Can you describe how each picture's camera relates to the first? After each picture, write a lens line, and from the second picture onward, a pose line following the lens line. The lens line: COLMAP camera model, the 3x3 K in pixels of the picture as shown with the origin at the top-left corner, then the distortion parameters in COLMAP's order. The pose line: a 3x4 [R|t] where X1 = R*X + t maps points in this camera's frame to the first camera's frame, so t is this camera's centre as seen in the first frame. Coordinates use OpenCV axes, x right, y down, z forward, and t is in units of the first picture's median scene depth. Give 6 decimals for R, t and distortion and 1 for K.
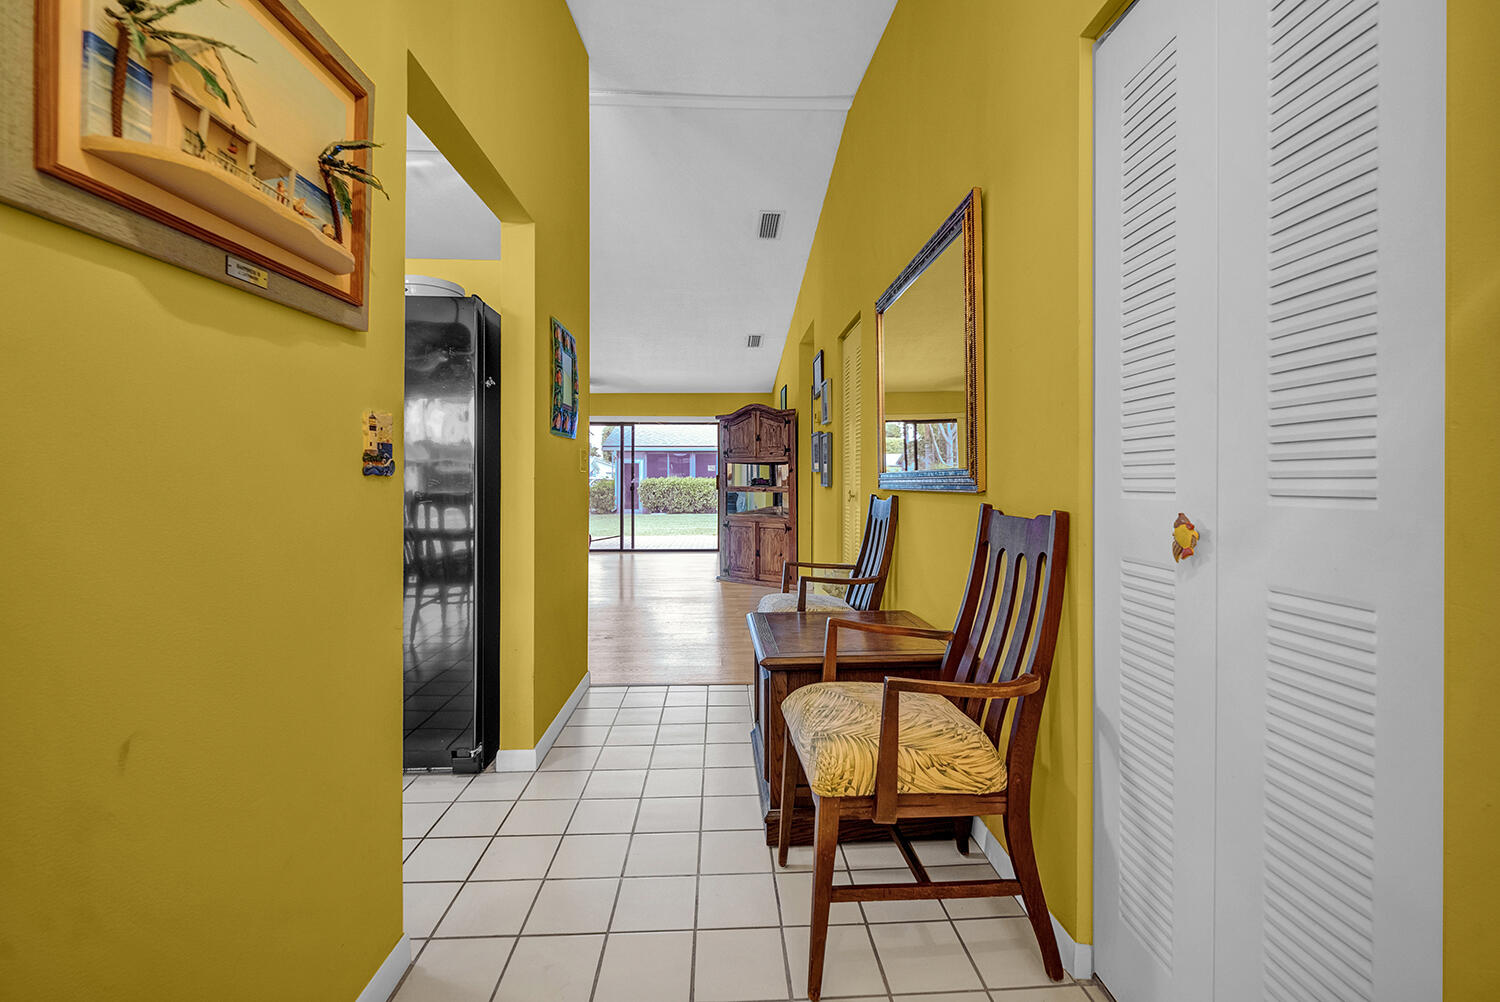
lens RADIAL K [[610.9, 0, 753.0], [0, 610.9, 497.7], [0, 0, 1]] dist [-0.000480, 0.000372]
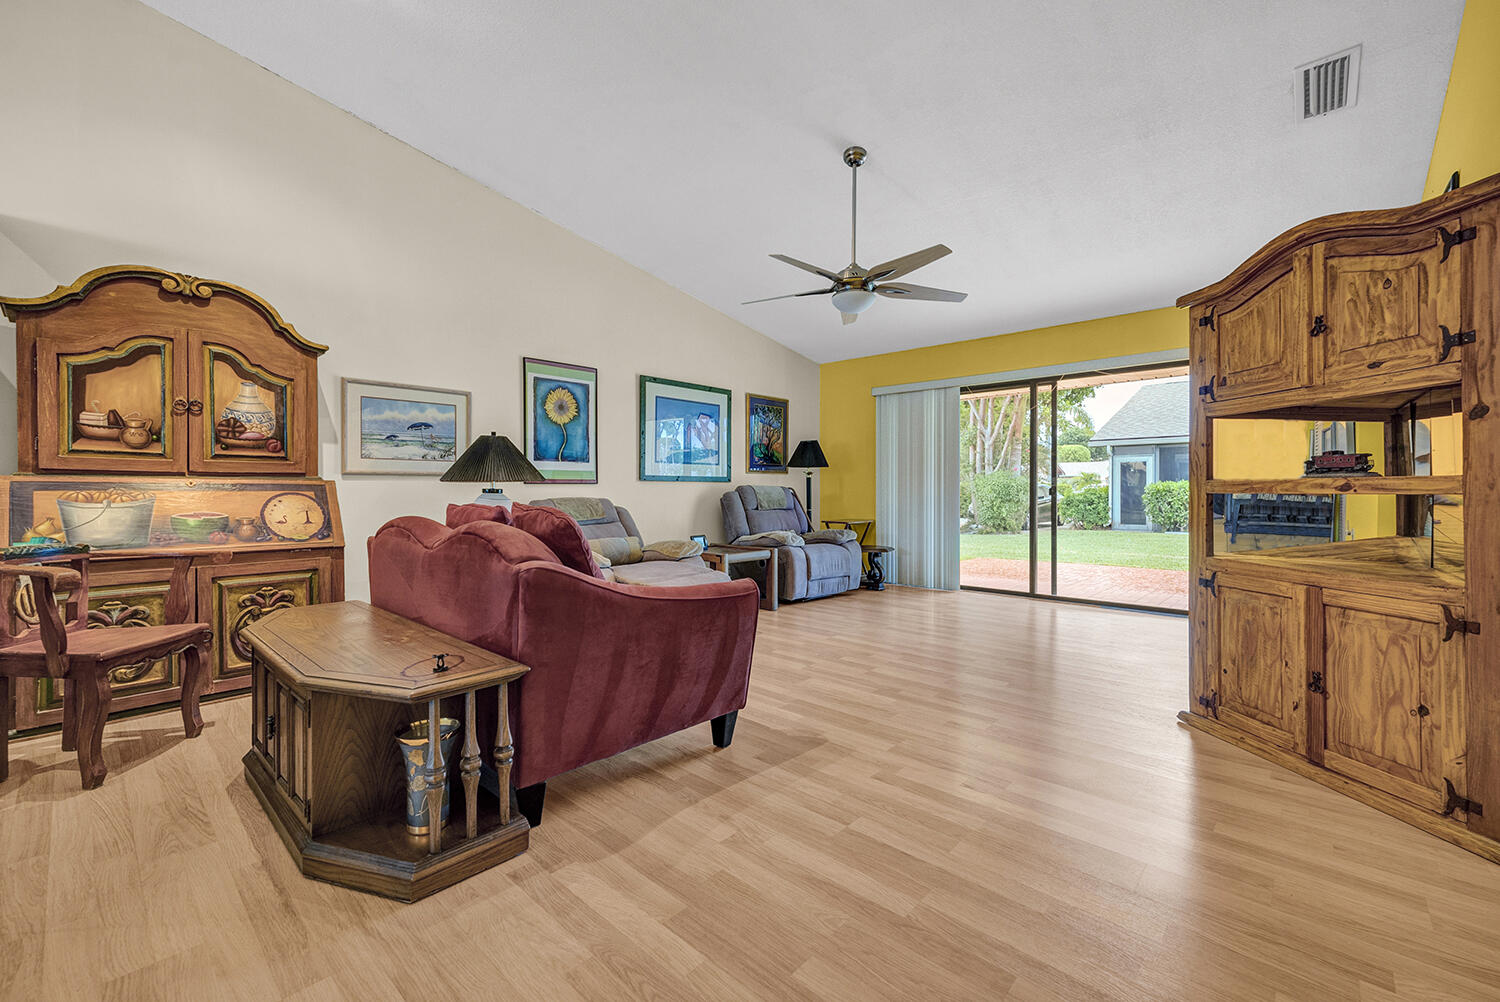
lens RADIAL K [[610.9, 0, 753.0], [0, 610.9, 497.7], [0, 0, 1]] dist [-0.000480, 0.000372]
pose [[0.694755, 0.003349, -0.719239, 0.030868], [-0.014706, 0.999846, -0.009549, 0.000705], [0.719097, 0.017211, 0.694697, 0.528382]]
